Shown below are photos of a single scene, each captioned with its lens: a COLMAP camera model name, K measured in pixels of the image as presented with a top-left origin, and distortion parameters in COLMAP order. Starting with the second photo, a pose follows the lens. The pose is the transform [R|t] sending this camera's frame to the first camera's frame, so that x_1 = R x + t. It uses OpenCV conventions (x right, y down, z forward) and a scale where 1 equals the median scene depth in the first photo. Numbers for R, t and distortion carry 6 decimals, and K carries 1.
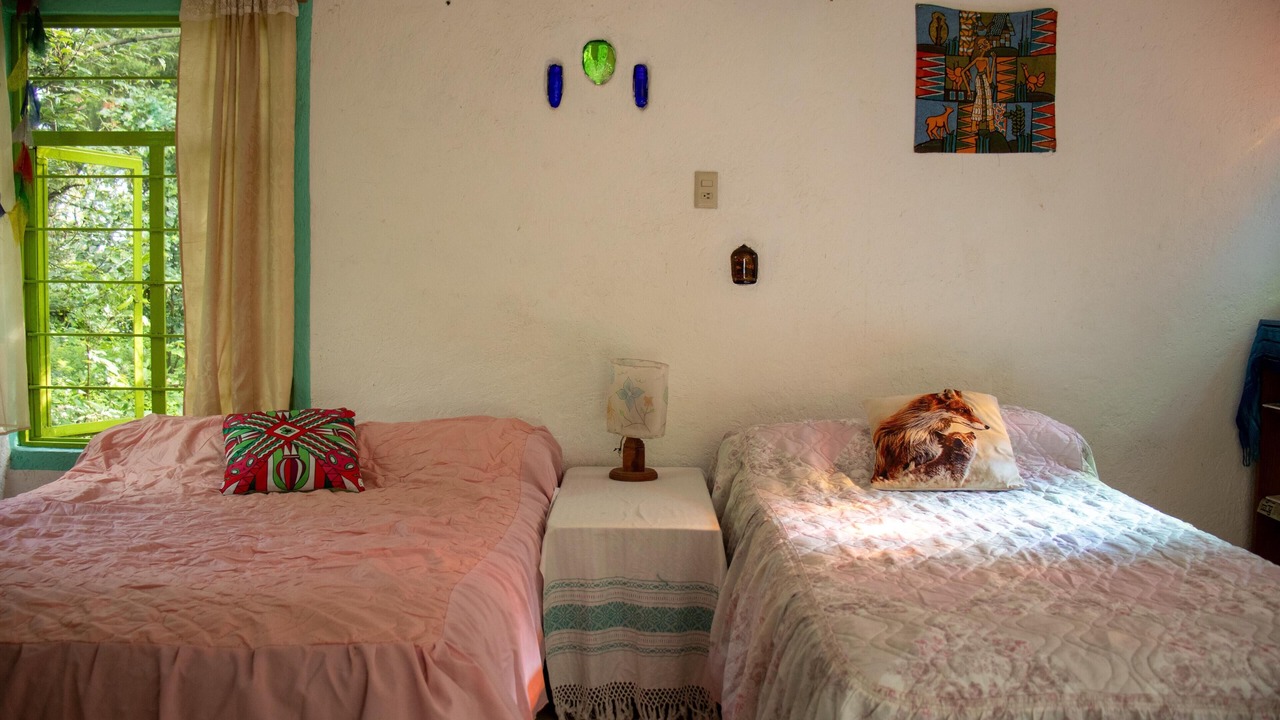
lens RADIAL K [[989.7, 0, 640.0], [0, 989.7, 360.0], [0, 0, 1]] dist [-0.182242, 0.124948]
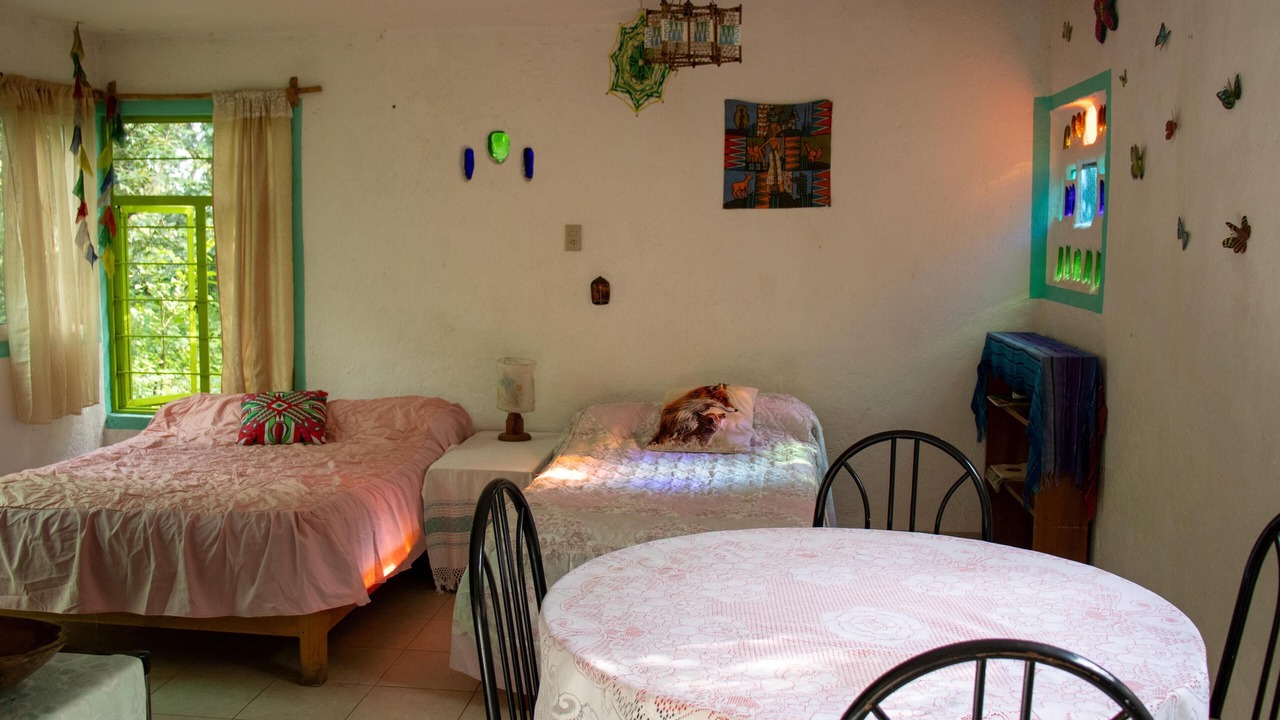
lens RADIAL K [[1049.7, 0, 640.0], [0, 1049.7, 360.0], [0, 0, 1]] dist [-0.176859, 0.153337]
pose [[0.995738, 0.009437, -0.091742, 0.314831], [-0.005911, 0.999236, 0.038623, -0.058502], [0.092037, -0.037916, 0.995033, -0.512999]]
